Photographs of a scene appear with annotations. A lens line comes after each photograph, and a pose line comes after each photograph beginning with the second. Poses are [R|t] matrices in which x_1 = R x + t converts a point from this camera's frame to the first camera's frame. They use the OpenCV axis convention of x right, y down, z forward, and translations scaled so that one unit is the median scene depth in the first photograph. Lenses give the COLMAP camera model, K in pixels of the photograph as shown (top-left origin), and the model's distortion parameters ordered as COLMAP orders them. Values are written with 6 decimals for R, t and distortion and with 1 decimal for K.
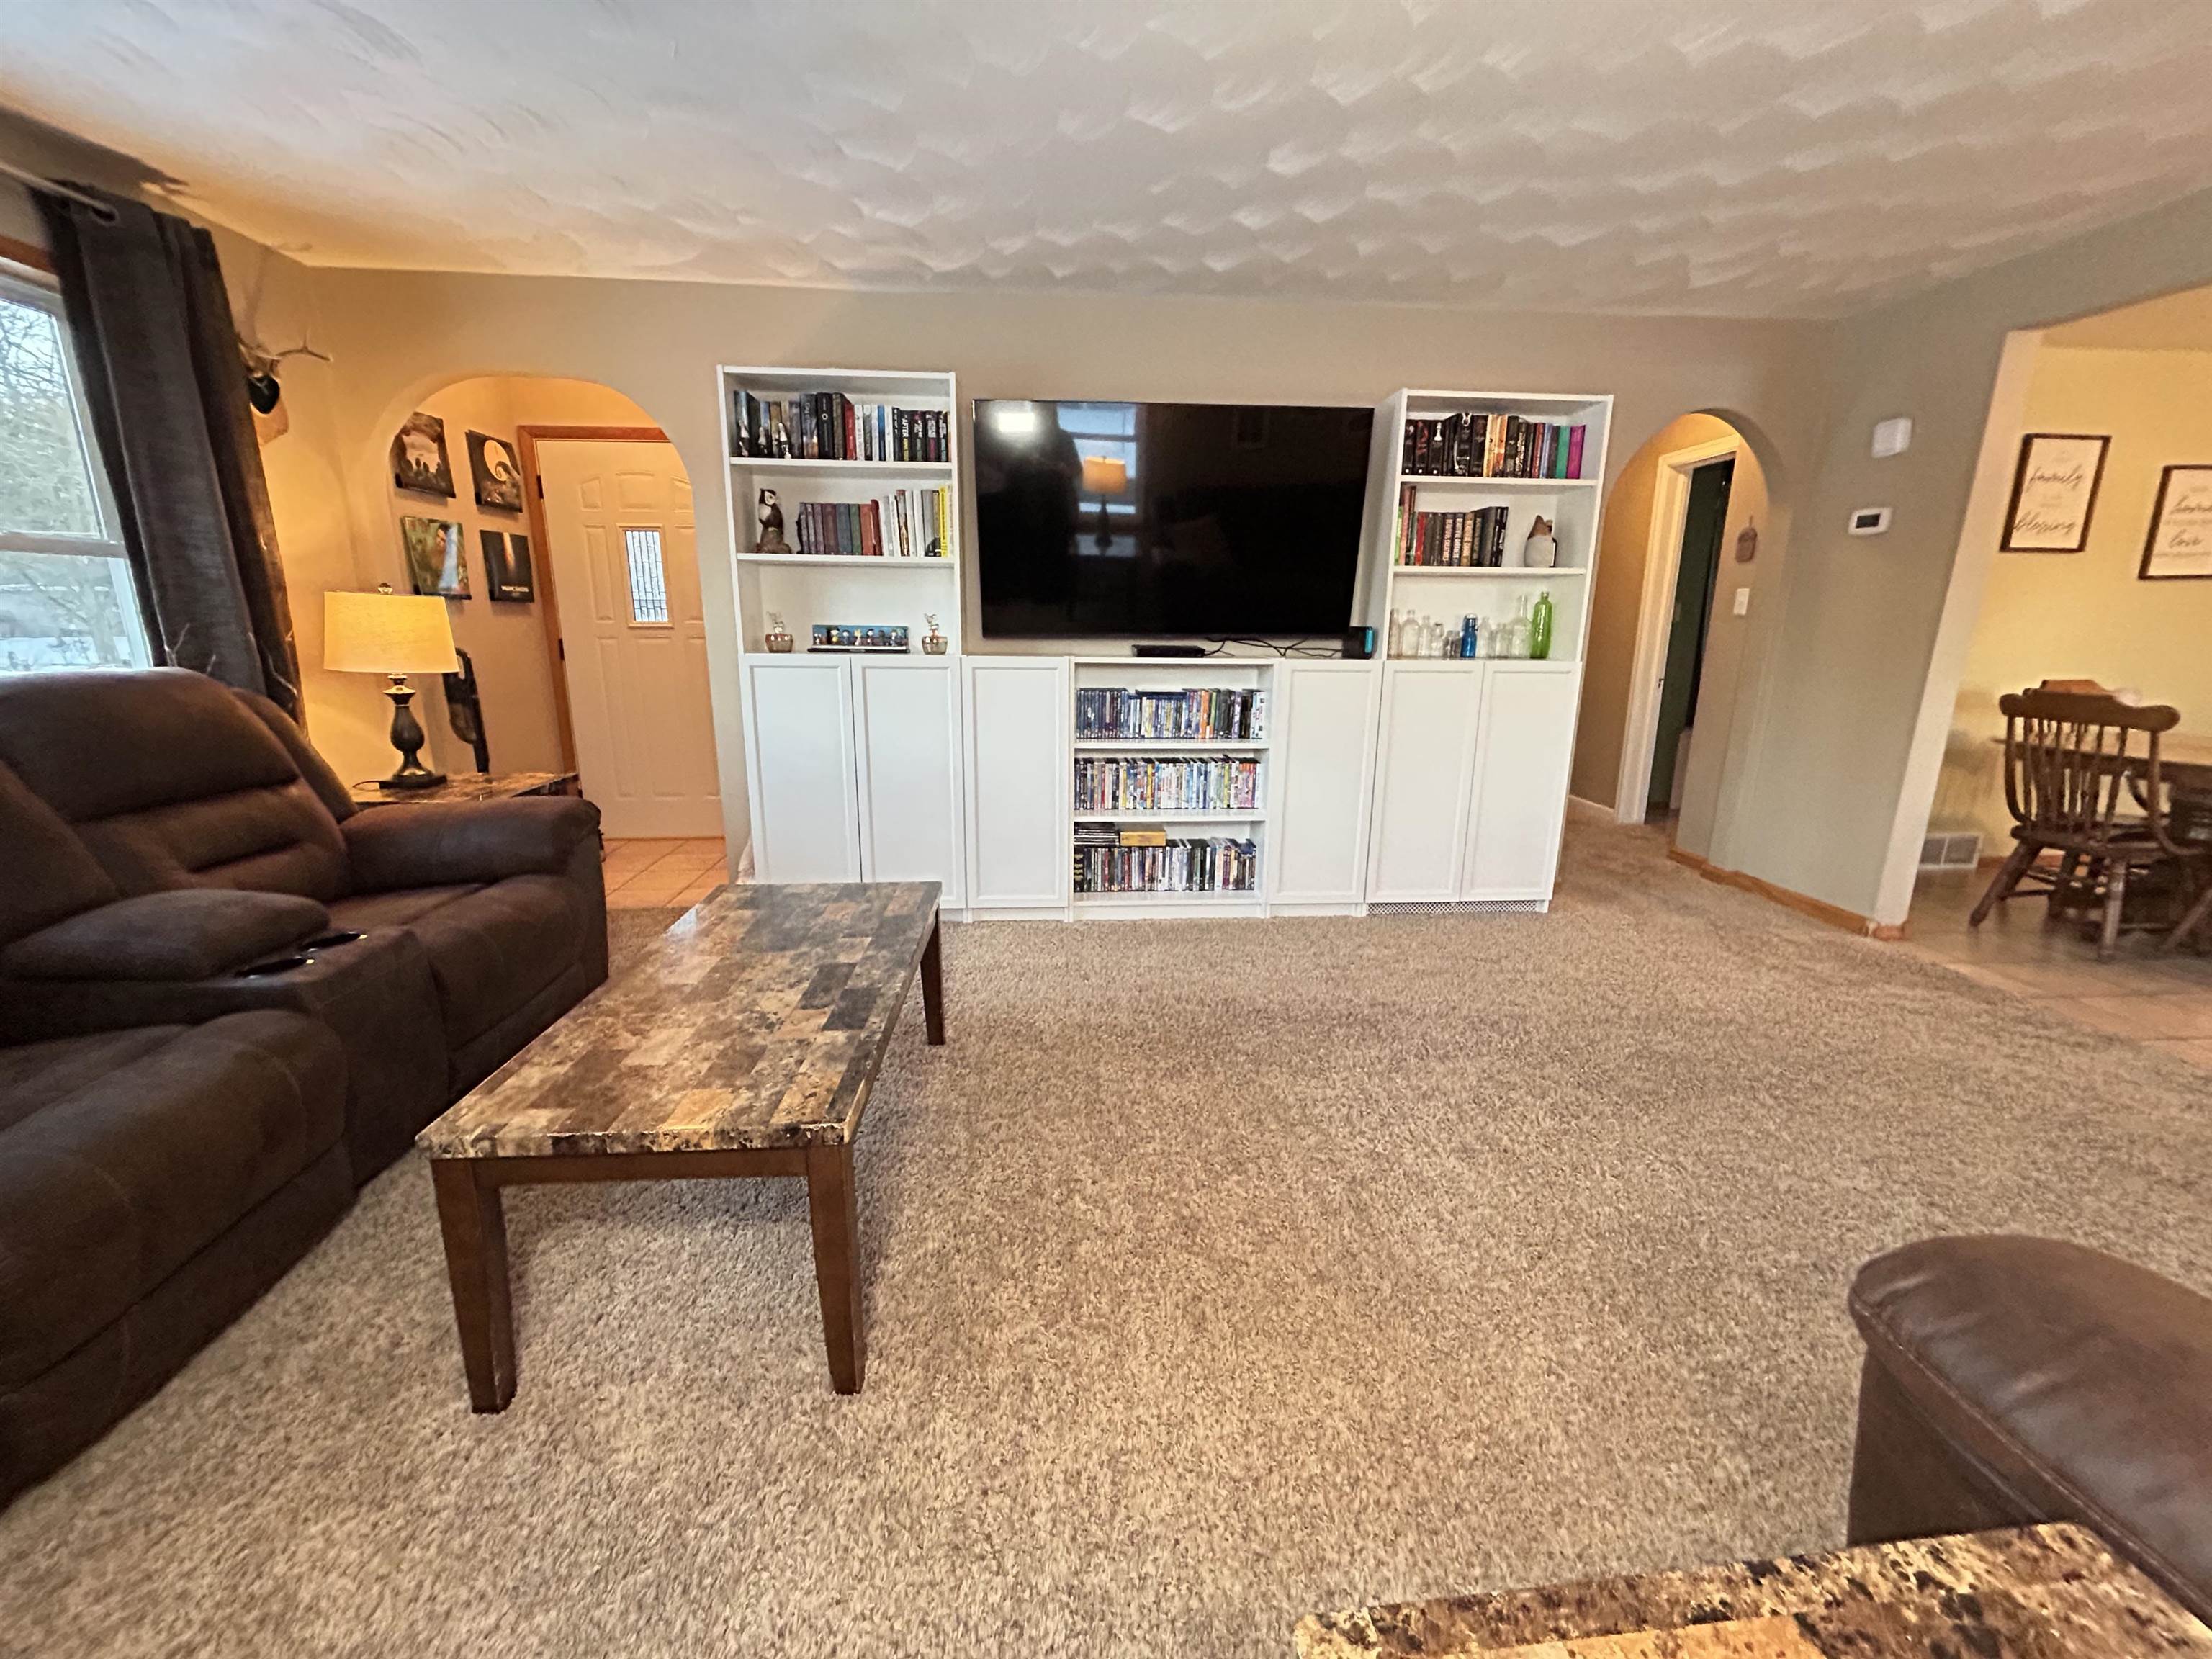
lens RADIAL K [[882.6, 0, 1108.3], [0, 882.6, 820.1], [0, 0, 1]] dist [0.000720, 0.000508]
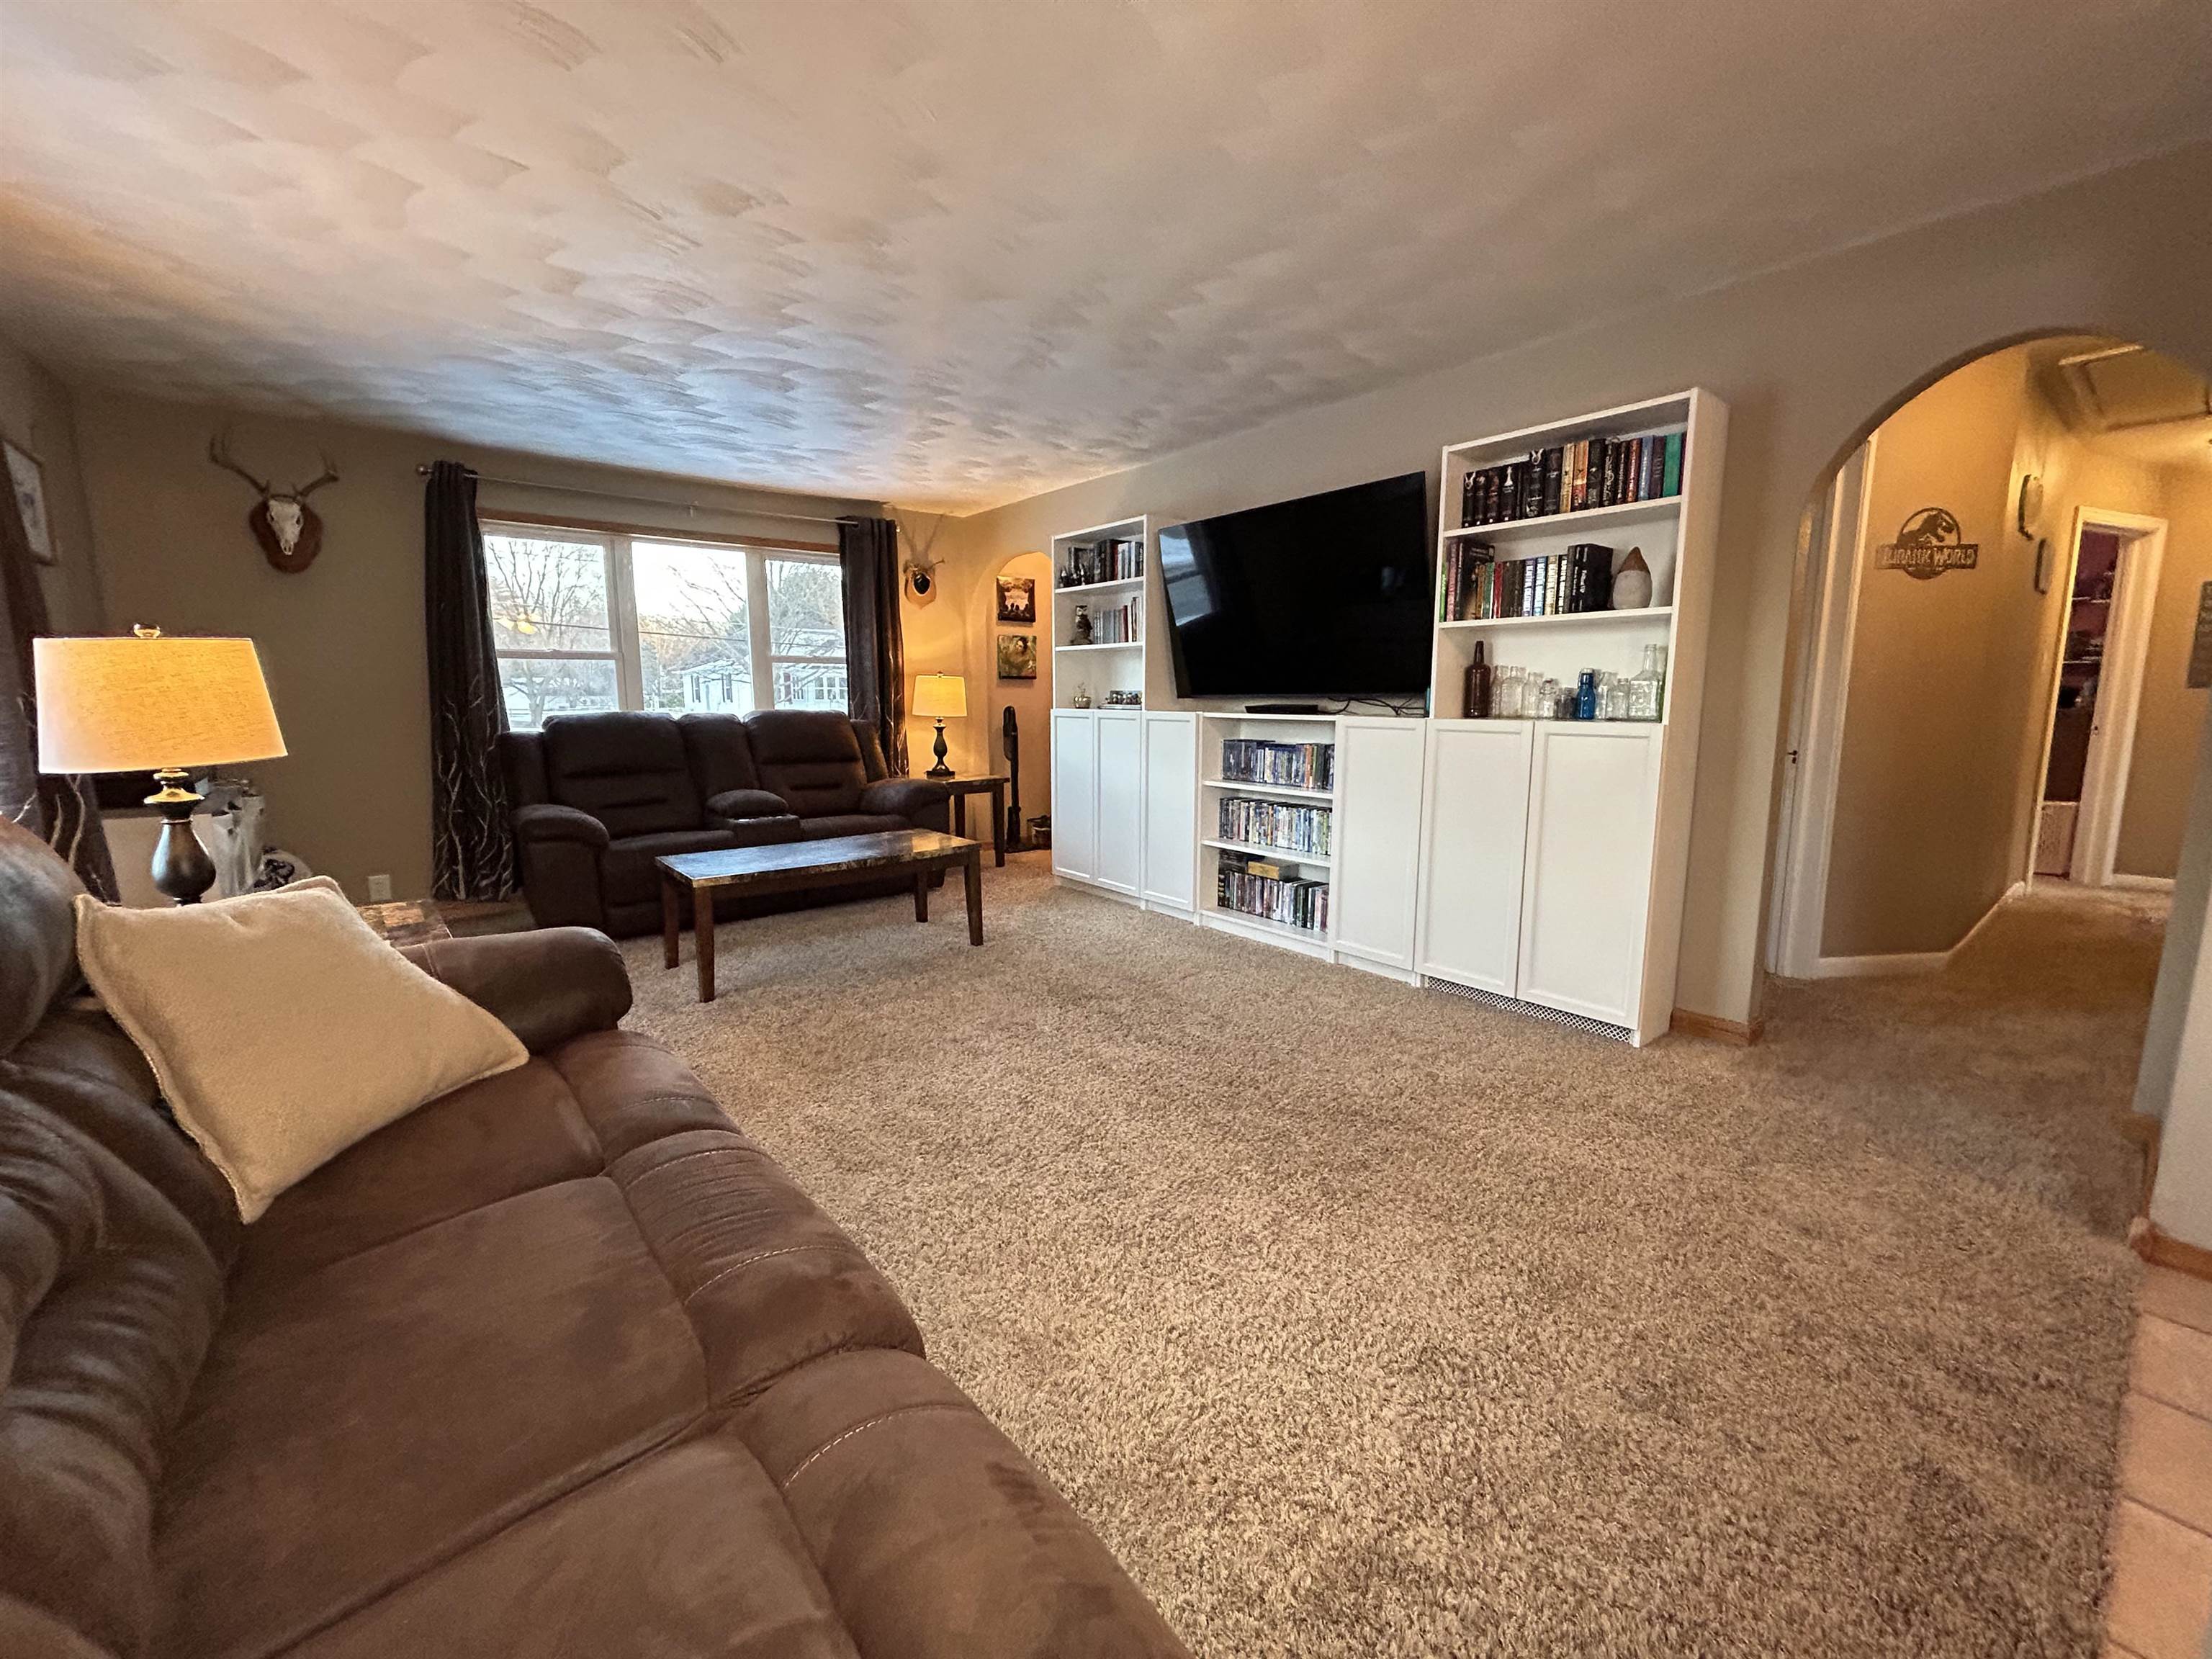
lens RADIAL K [[894.6, 0, 1110.2], [0, 894.6, 824.7], [0, 0, 1]] dist [-0.000825, 0.002739]
pose [[0.568810, 0.109826, -0.815104, 0.924535], [-0.178498, 0.983908, 0.008009, -0.011786], [0.802866, 0.140939, 0.579260, 0.166402]]
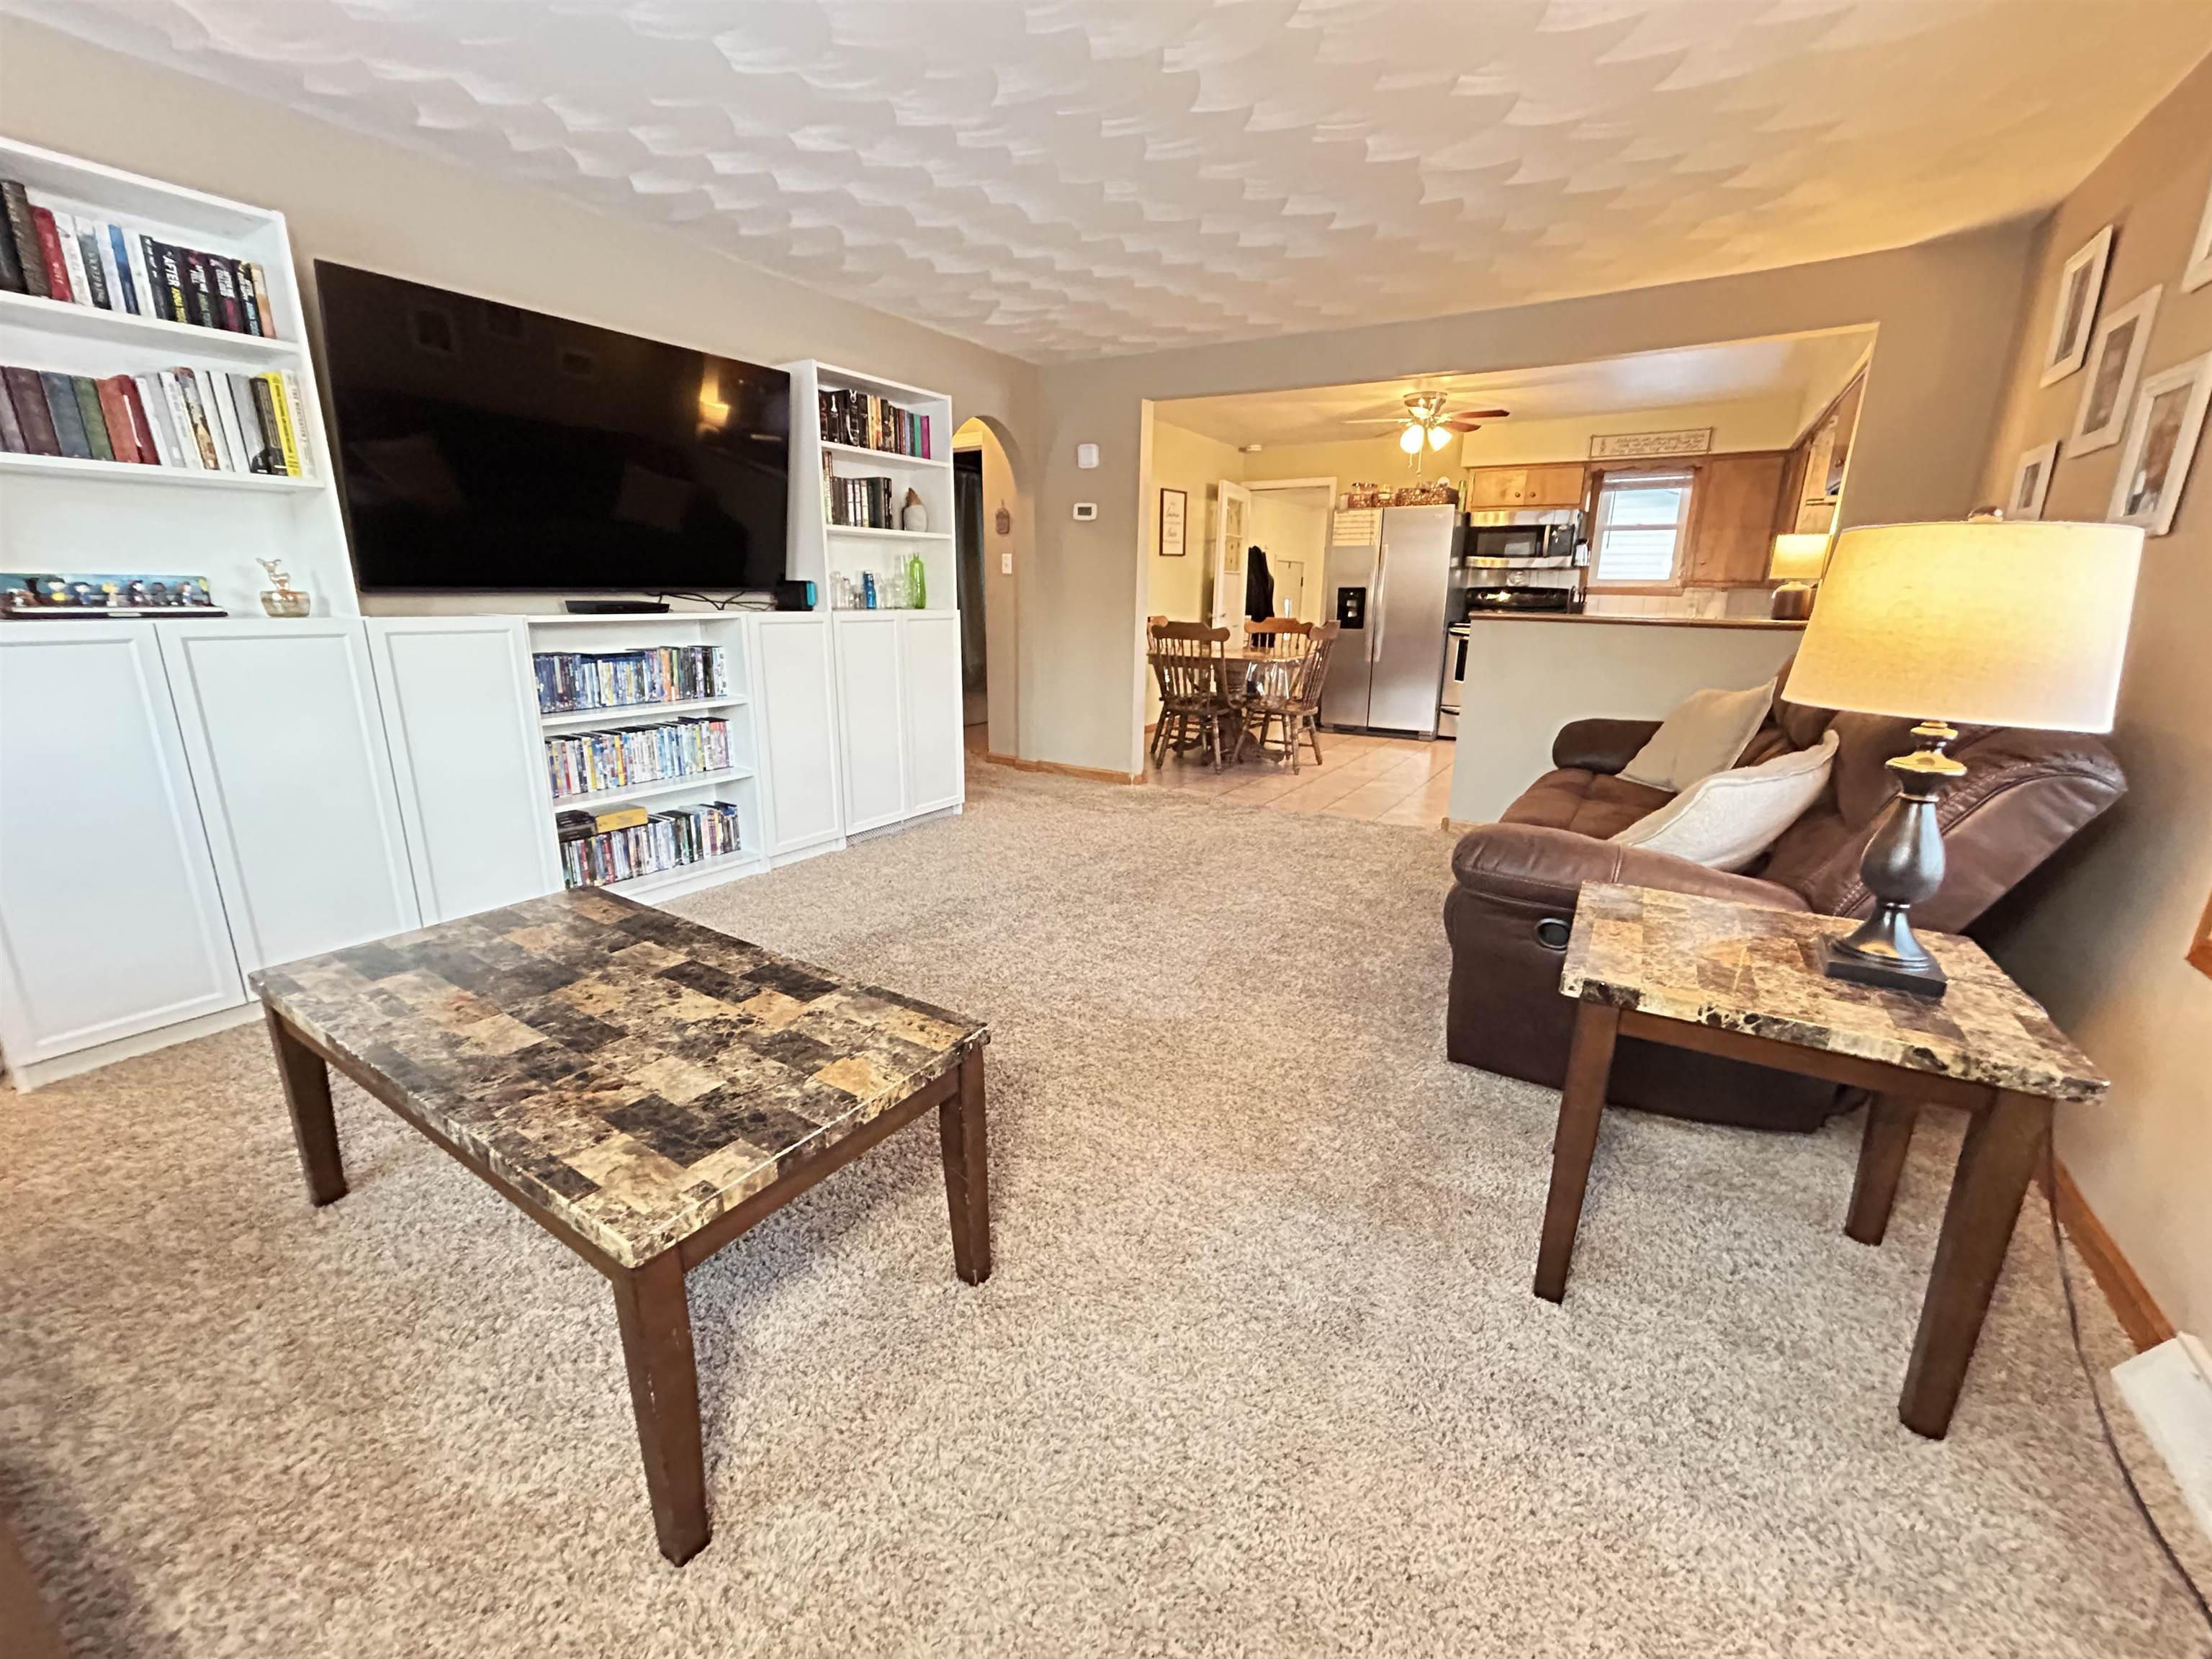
lens RADIAL K [[885.2, 0, 1106.0], [0, 885.2, 821.7], [0, 0, 1]] dist [-0.003028, -0.000676]
pose [[0.602867, -0.204265, 0.771250, -0.377538], [0.169710, 0.977380, 0.126200, -0.007621], [-0.779583, 0.054807, 0.623896, 0.066961]]
